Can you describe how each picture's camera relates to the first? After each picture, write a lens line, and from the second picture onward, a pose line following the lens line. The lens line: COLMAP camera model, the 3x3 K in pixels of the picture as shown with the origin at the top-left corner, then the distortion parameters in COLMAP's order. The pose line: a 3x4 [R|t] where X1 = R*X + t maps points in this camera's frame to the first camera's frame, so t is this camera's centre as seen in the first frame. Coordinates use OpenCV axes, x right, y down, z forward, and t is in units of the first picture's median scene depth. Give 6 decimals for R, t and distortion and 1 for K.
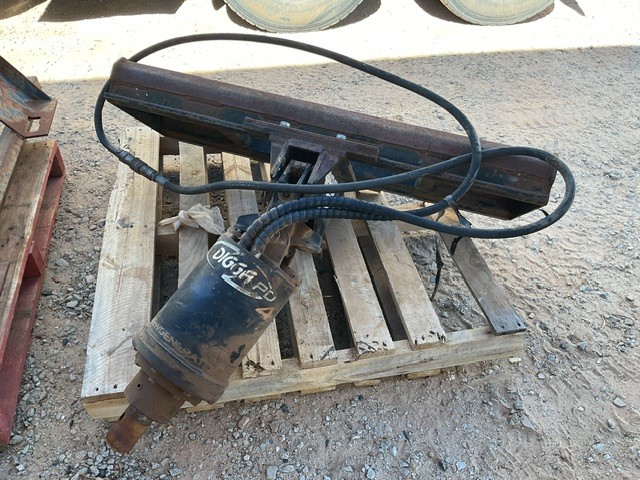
lens RADIAL K [[532.9, 0, 319.6], [0, 532.9, 237.4], [0, 0, 1]] dist [0.048661, -0.083267]
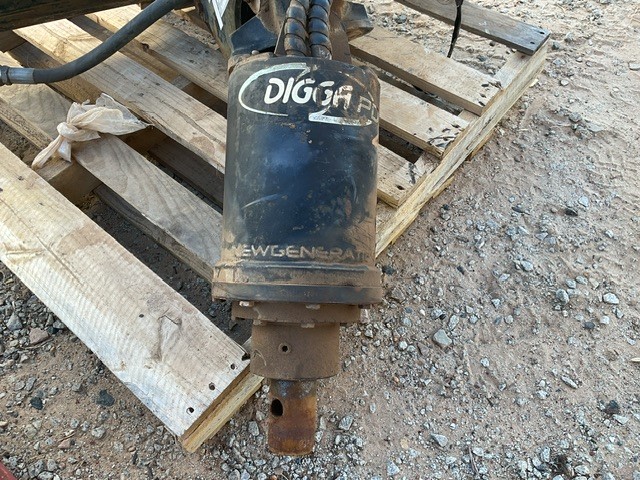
lens RADIAL K [[532.9, 0, 324.6], [0, 532.9, 239.1], [0, 0, 1]] dist [0.048661, -0.083267]
pose [[0.766824, -0.554295, 0.323634, -0.364519], [0.464619, 0.827231, 0.315939, 0.005250], [-0.442844, -0.091903, 0.891876, 0.389647]]
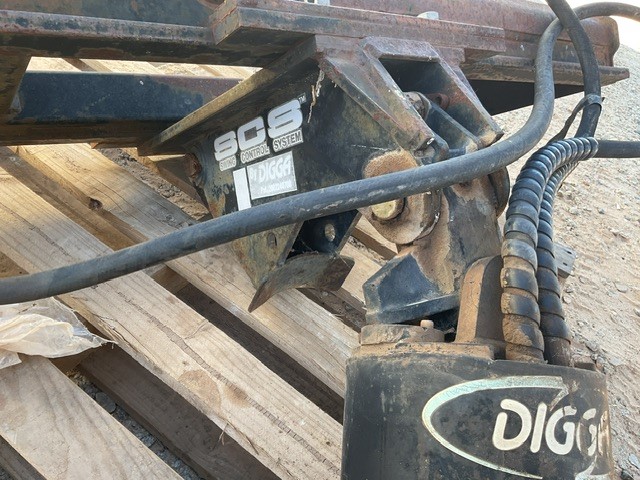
lens RADIAL K [[532.9, 0, 318.4], [0, 532.9, 242.3], [0, 0, 1]] dist [0.048661, -0.083267]
pose [[0.665273, -0.383366, 0.640658, -0.364230], [0.294365, 0.923274, 0.246807, -0.152382], [-0.686121, 0.024393, 0.727079, 0.735629]]
